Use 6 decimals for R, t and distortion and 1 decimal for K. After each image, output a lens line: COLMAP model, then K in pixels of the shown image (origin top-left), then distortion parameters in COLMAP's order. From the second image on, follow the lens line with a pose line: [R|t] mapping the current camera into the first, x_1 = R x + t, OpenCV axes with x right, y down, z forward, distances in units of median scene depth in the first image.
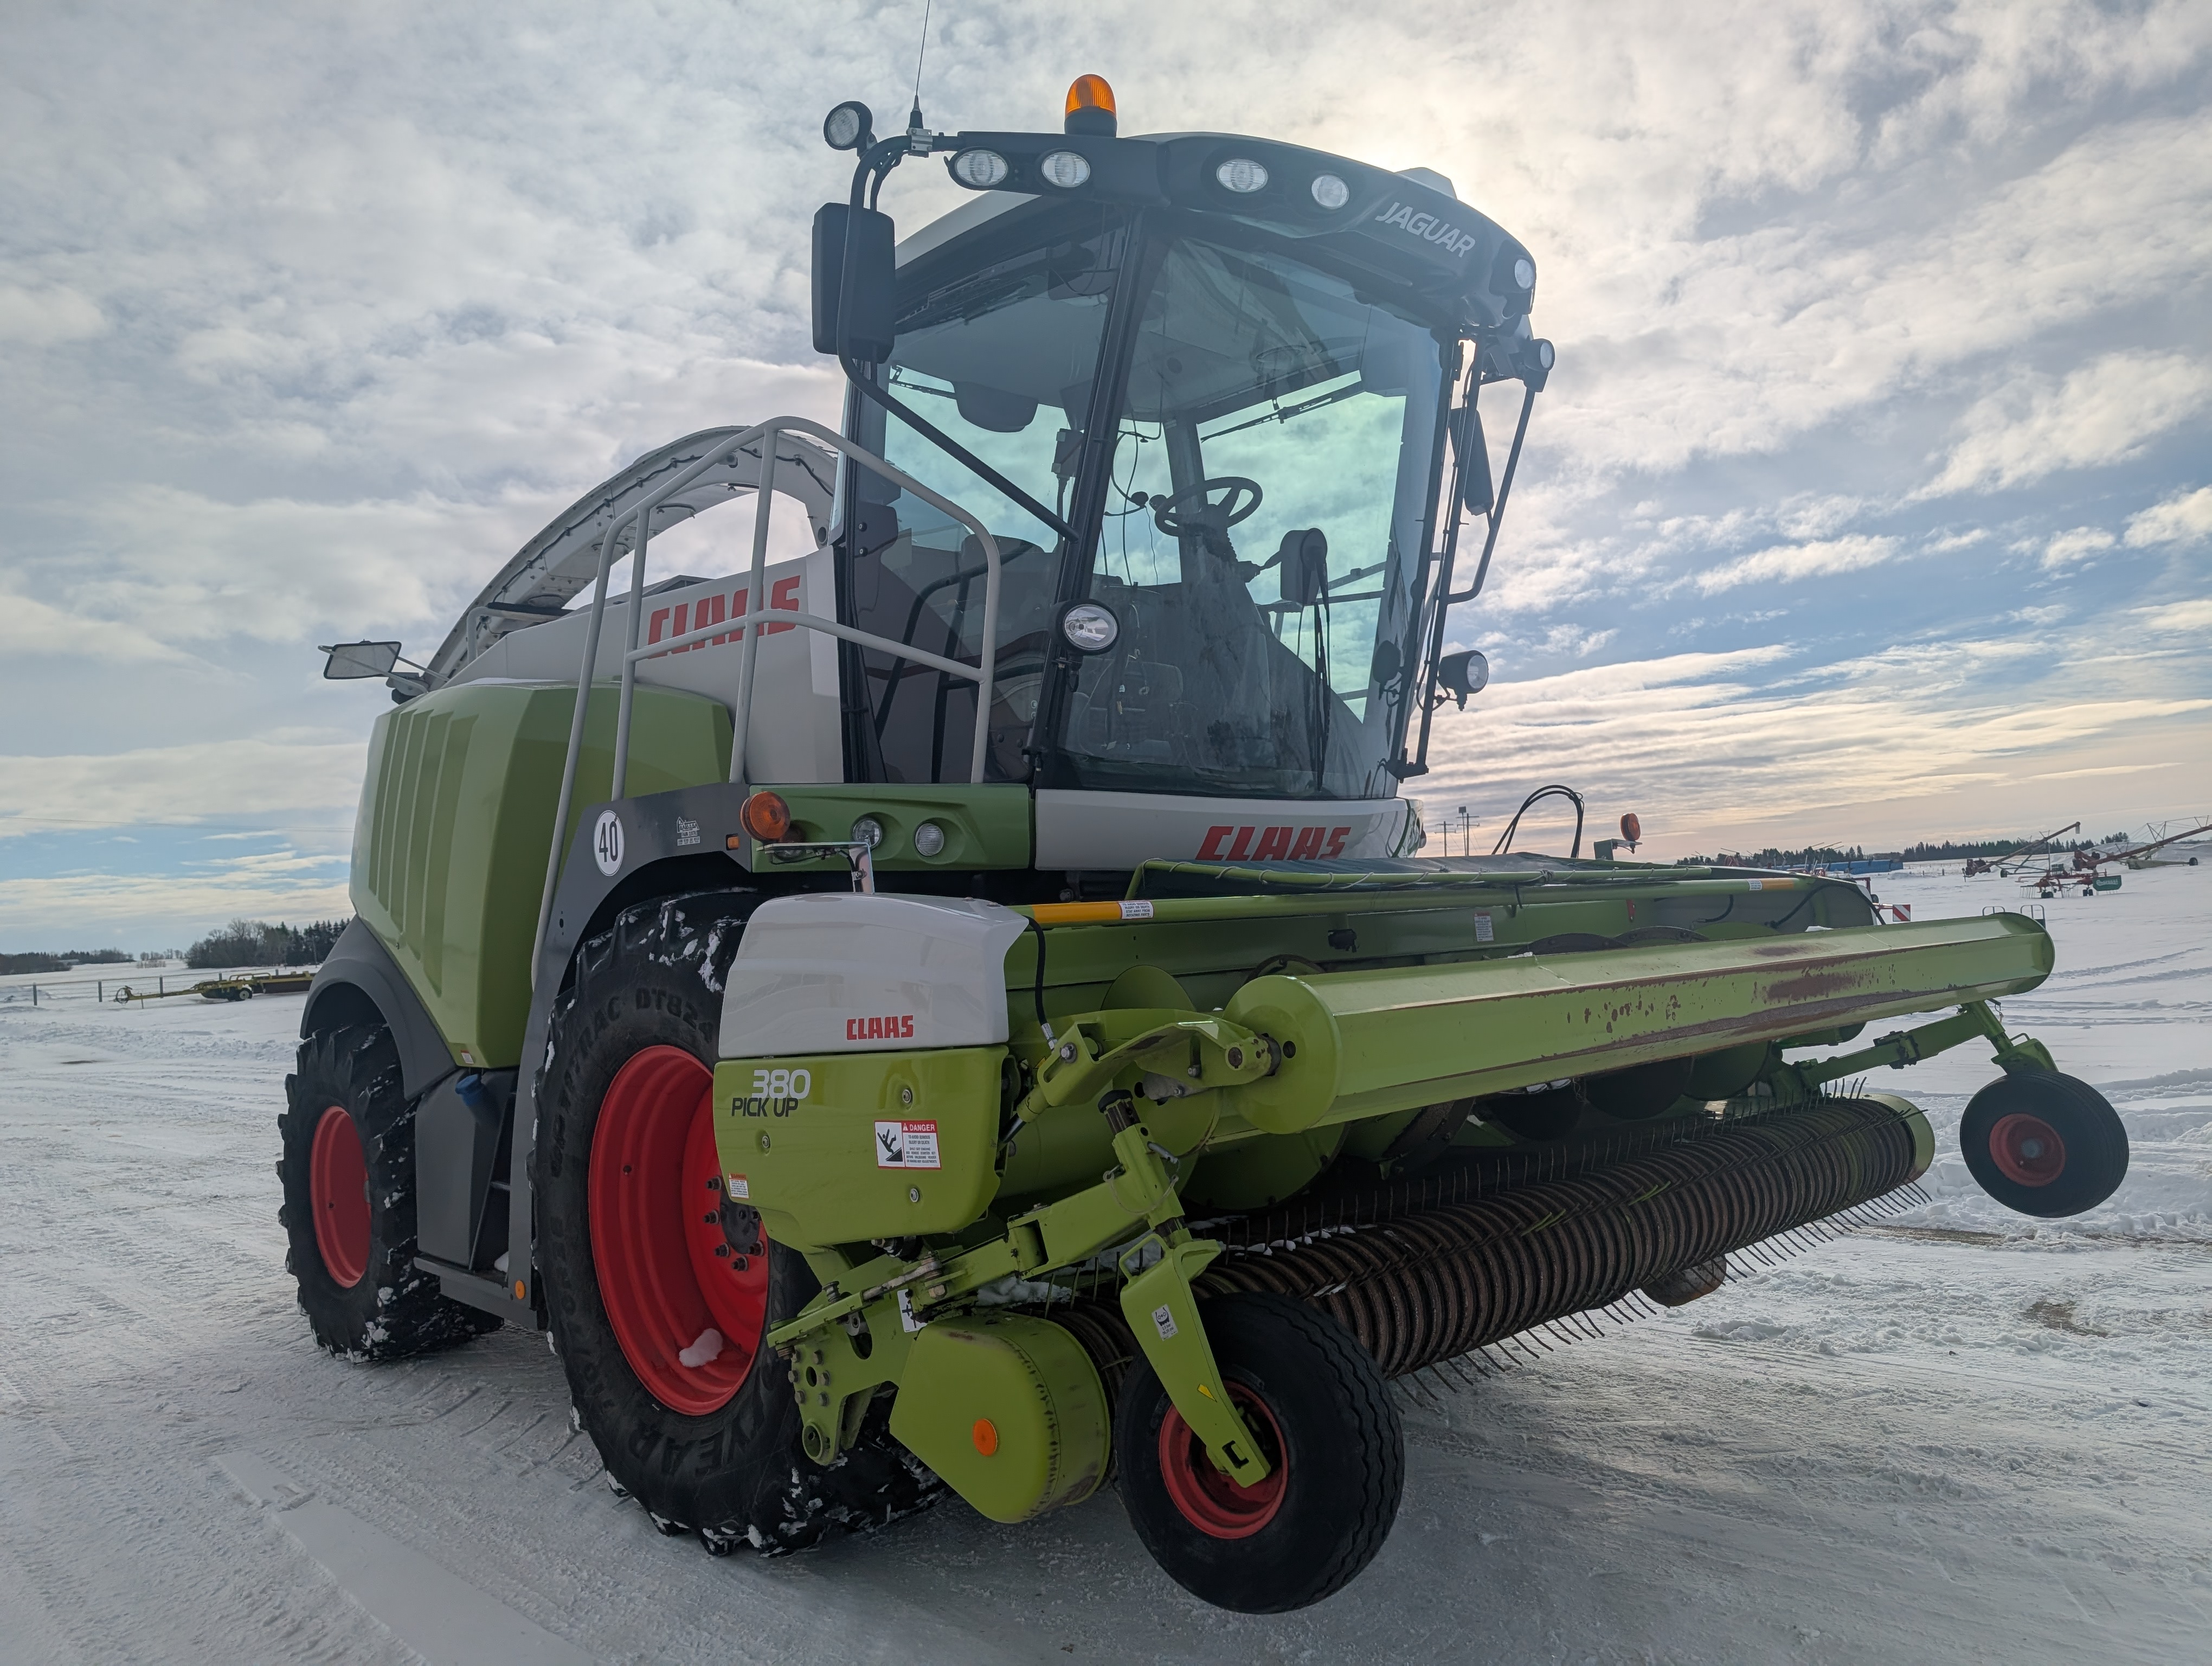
lens RADIAL K [[1617.9, 0, 1132.3], [0, 1617.9, 876.9], [0, 0, 1]] dist [0.050903, -0.033495]
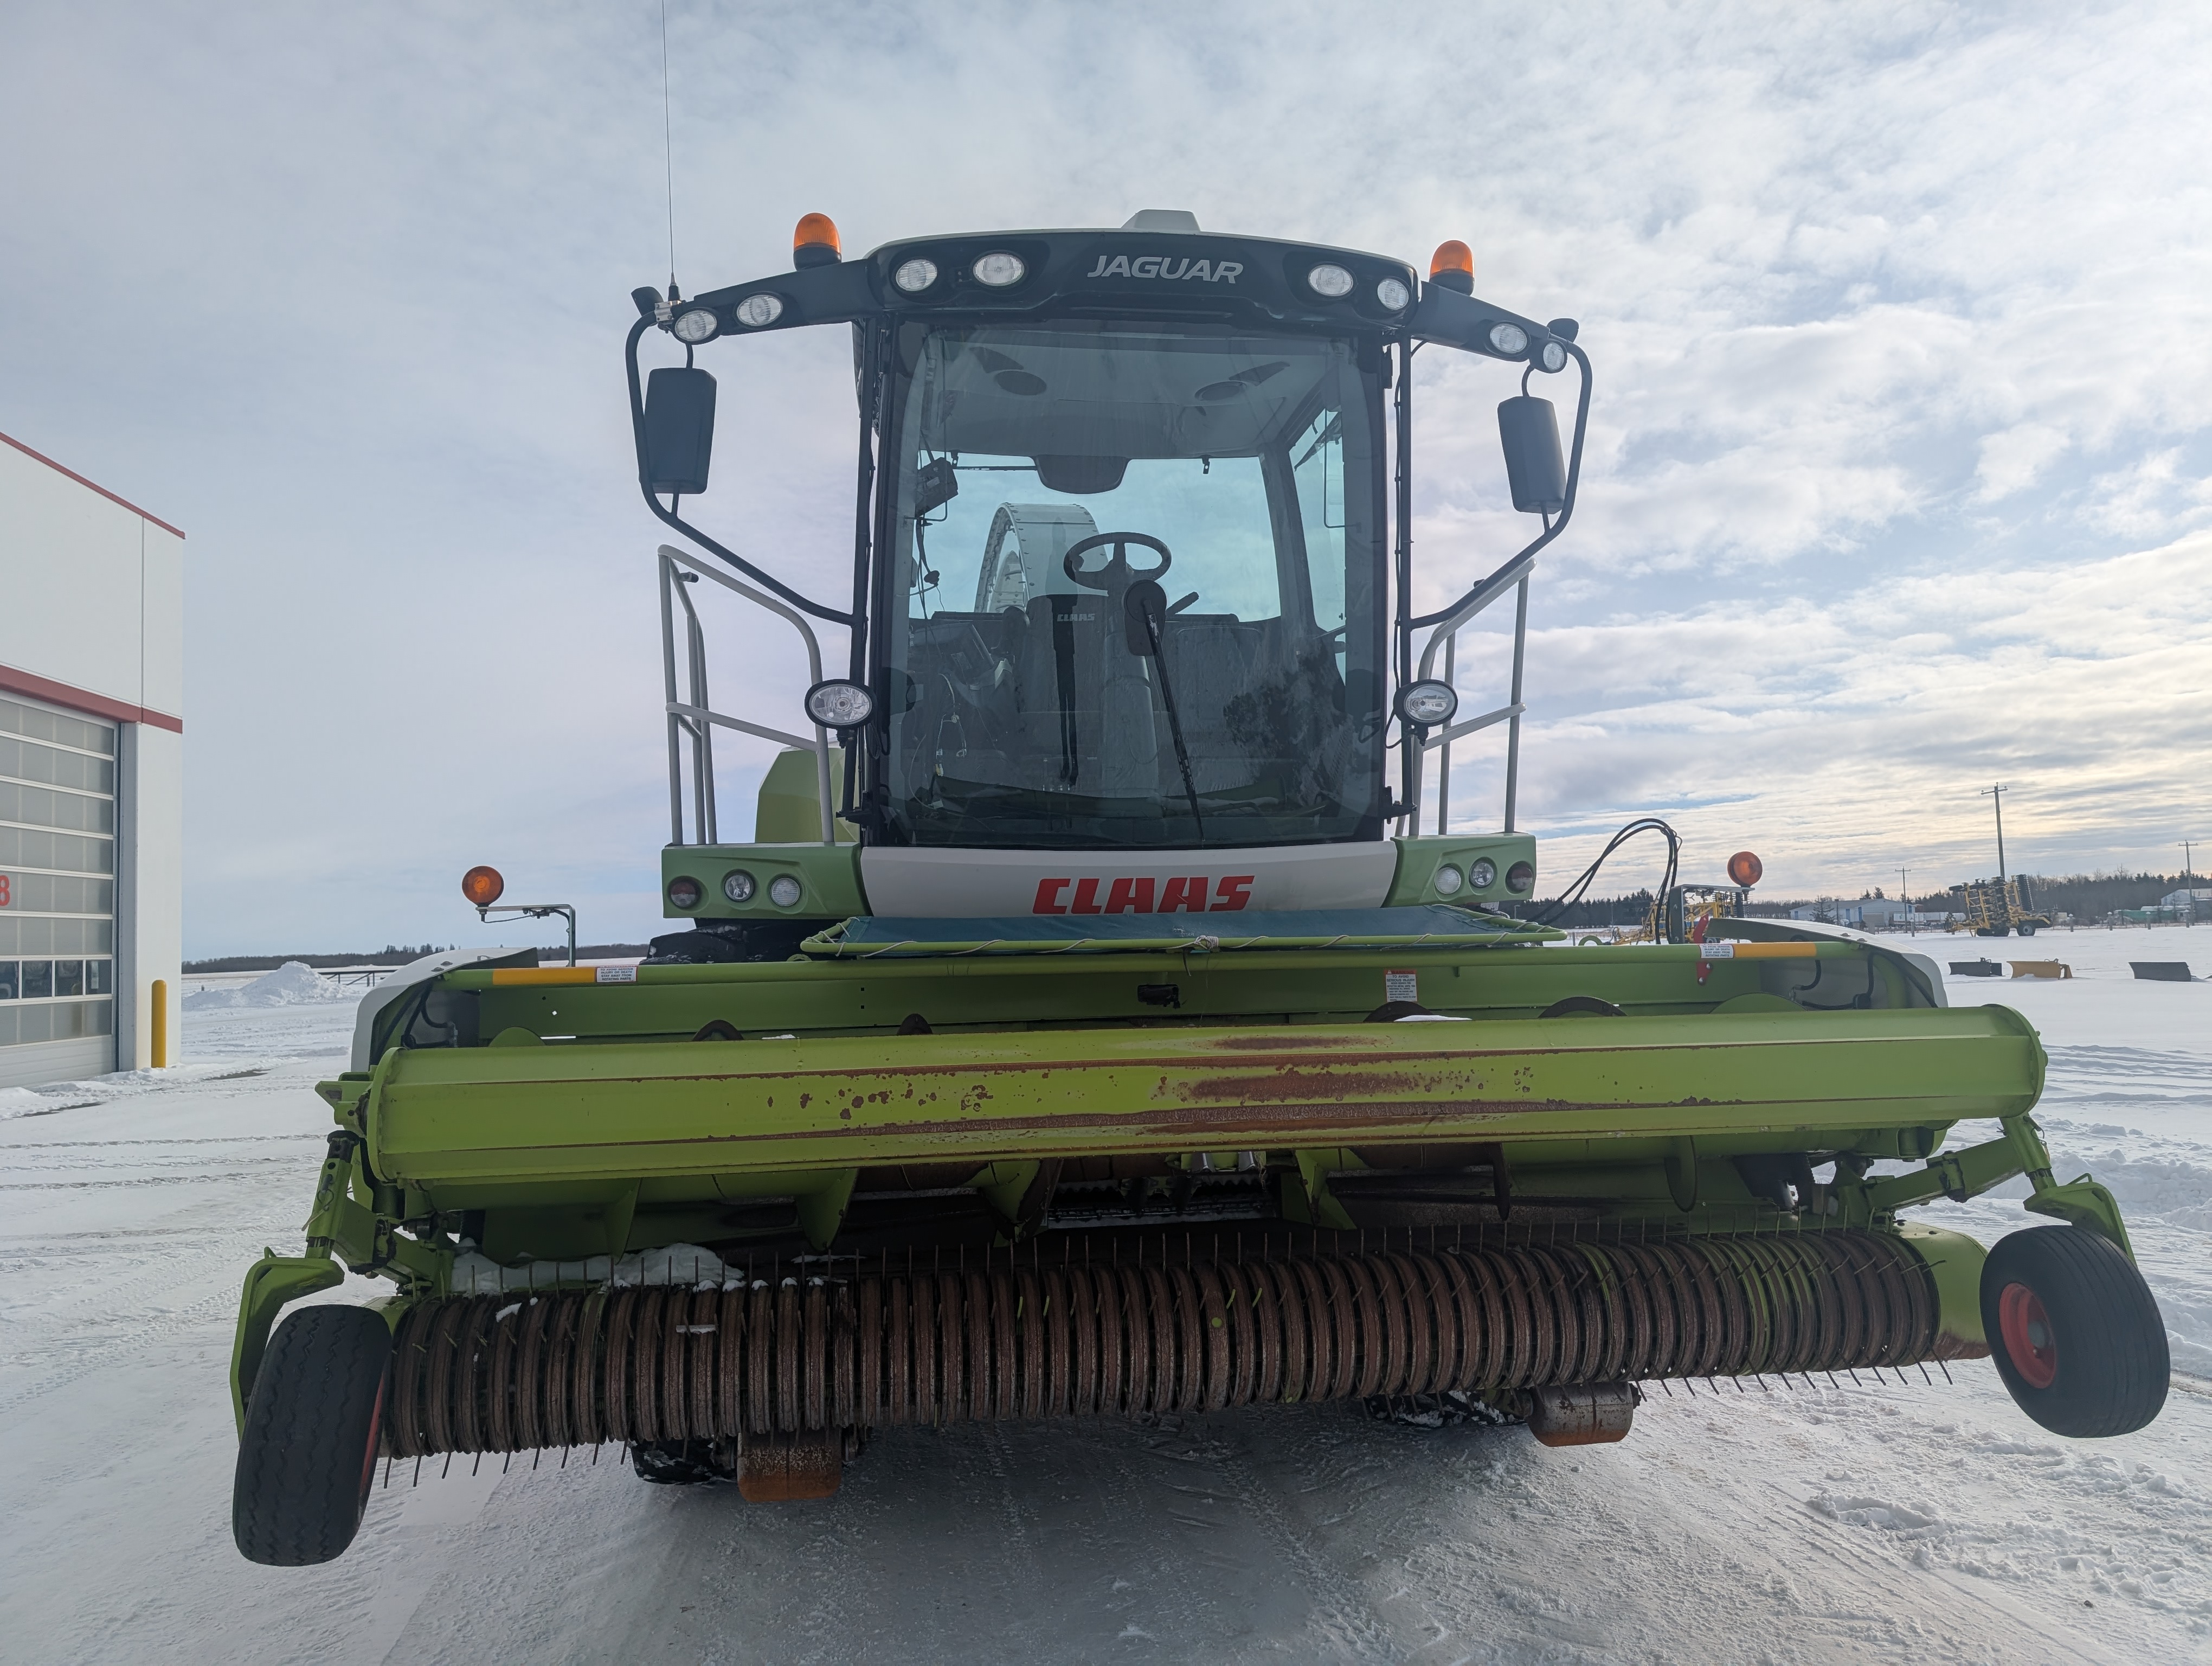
lens RADIAL K [[1609.6, 0, 1103.3], [0, 1609.6, 828.3], [0, 0, 1]] dist [-0.004655, -0.001655]
pose [[0.808071, -0.005314, -0.589061, 0.628634], [-0.005779, 0.999840, -0.016947, -0.042629], [0.589057, 0.017098, 0.807911, 0.179591]]
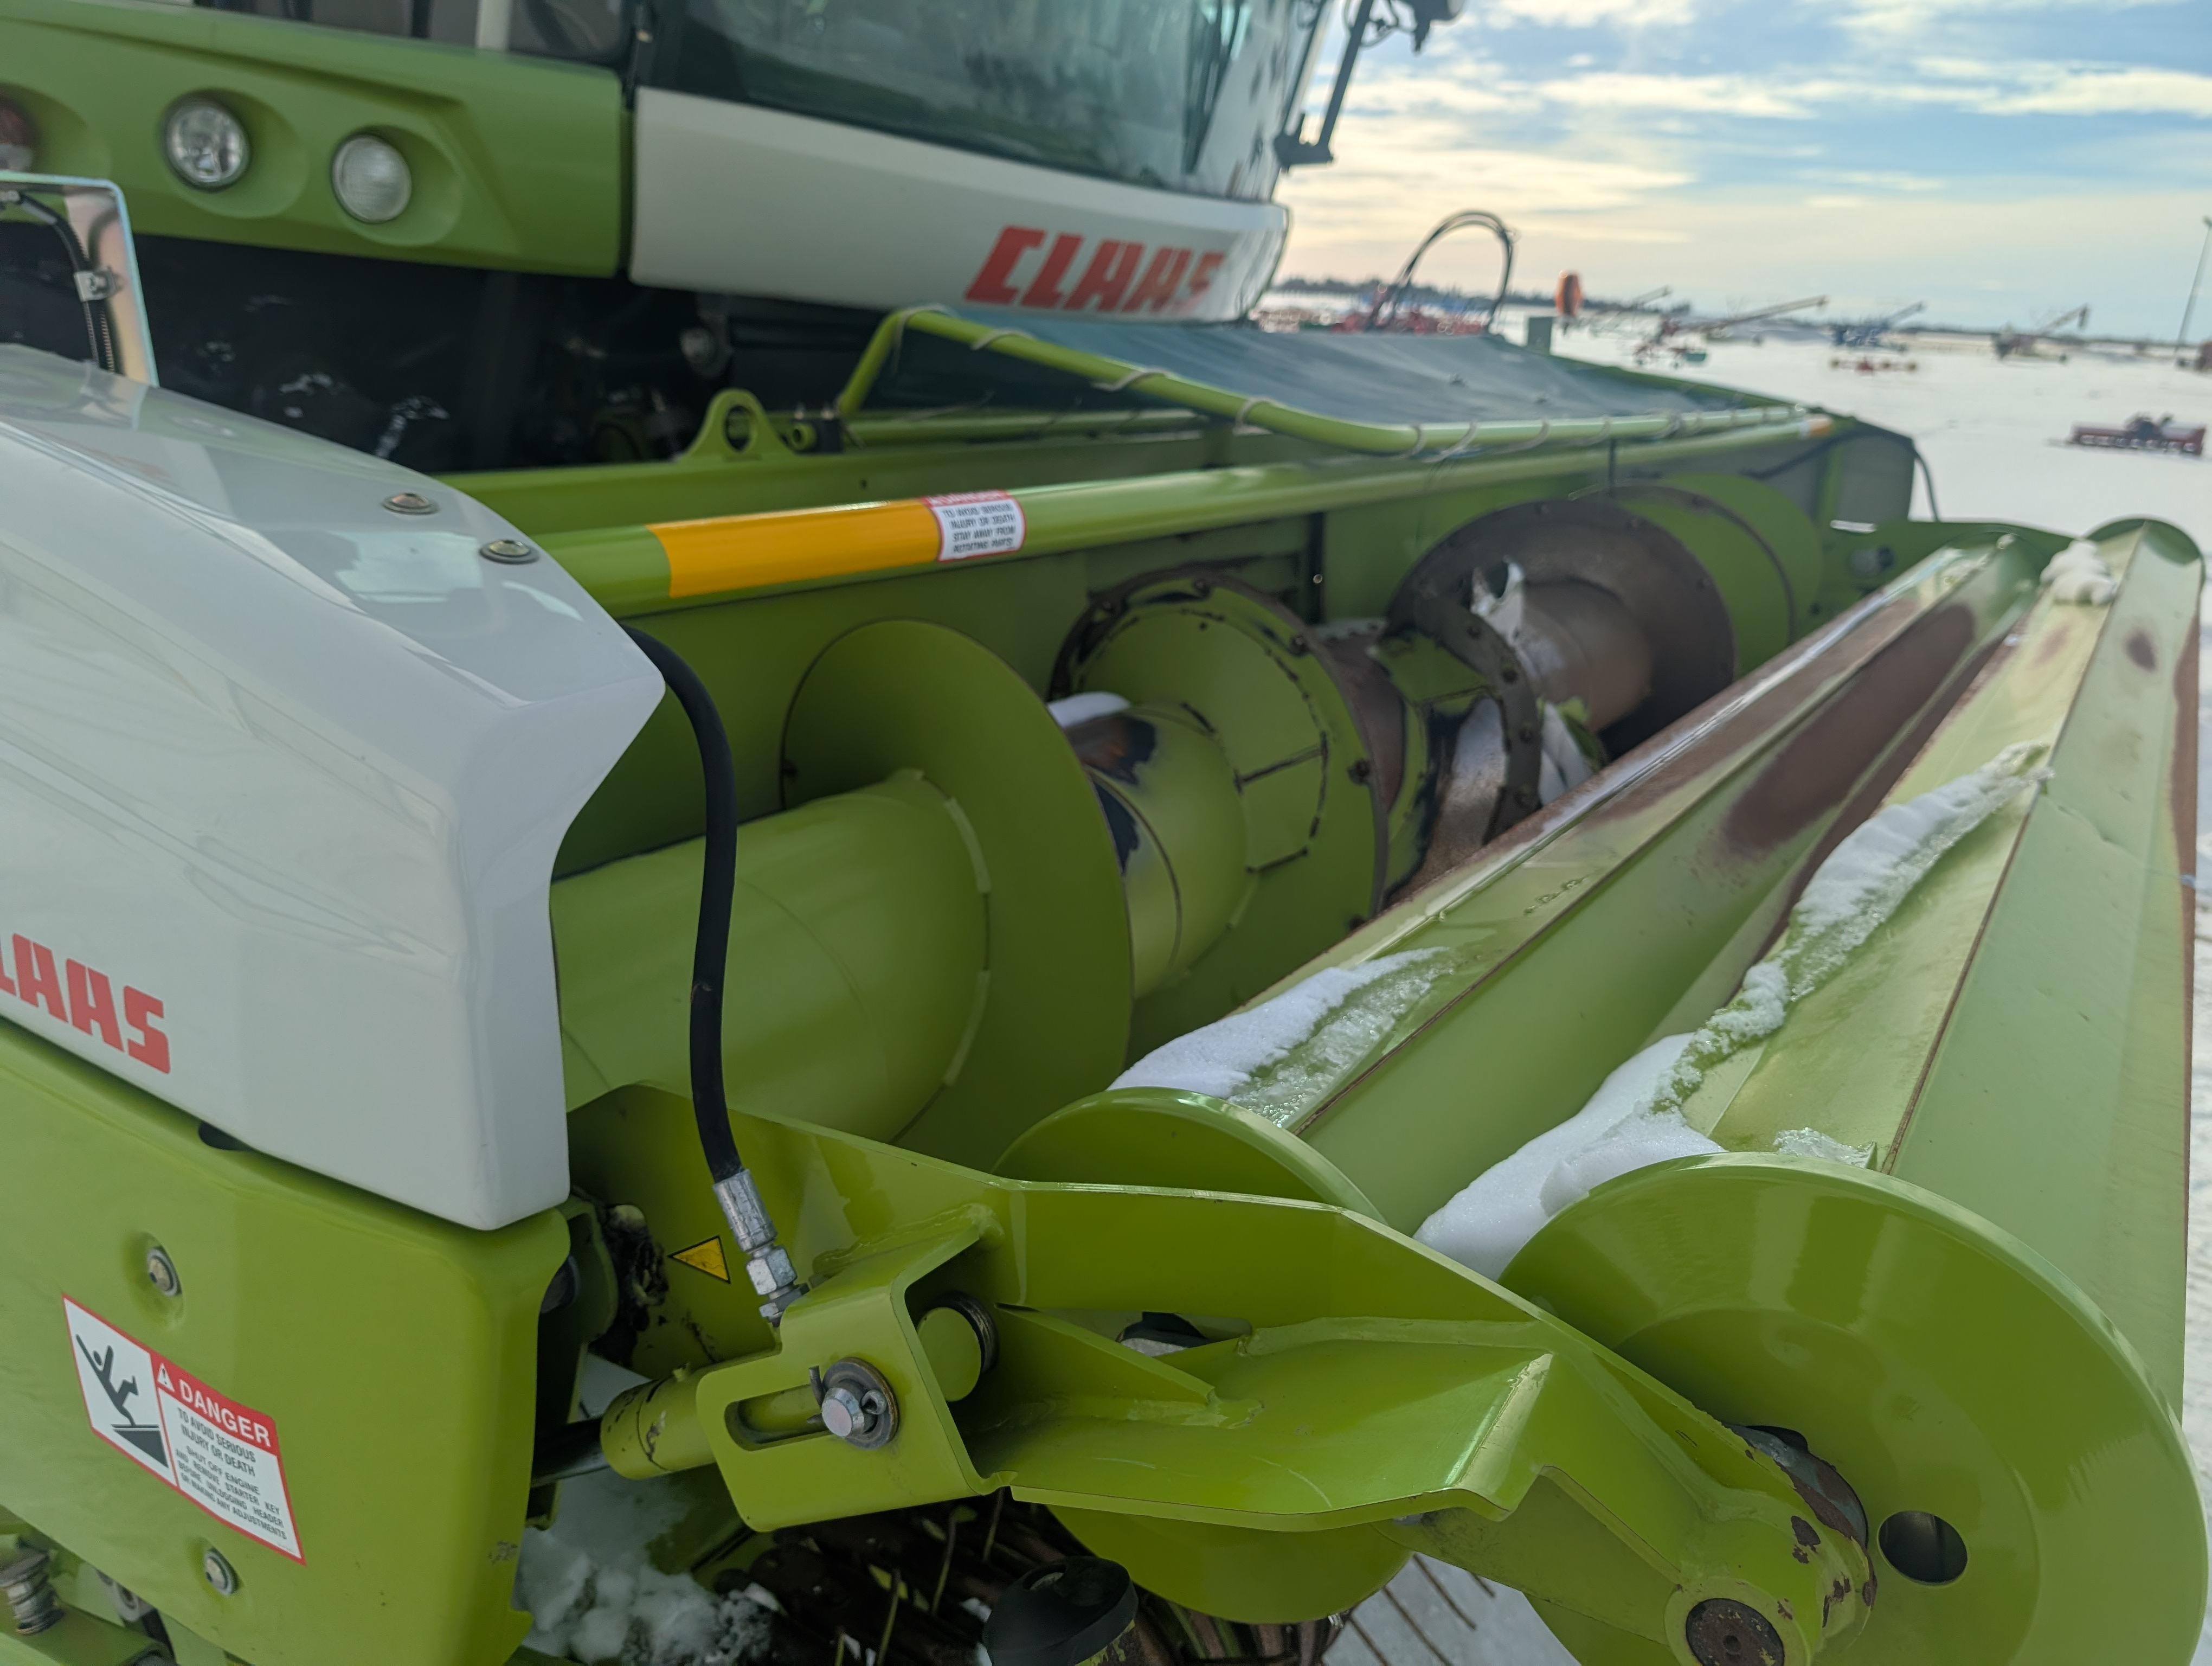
lens RADIAL K [[1598.8, 0, 1108.5], [0, 1598.8, 854.2], [0, 0, 1]] dist [0.036847, -0.039686]
pose [[0.967439, 0.034524, 0.250739, -0.033484], [-0.121311, 0.932700, 0.339638, -0.020995], [-0.222139, -0.358997, 0.906518, 0.435901]]
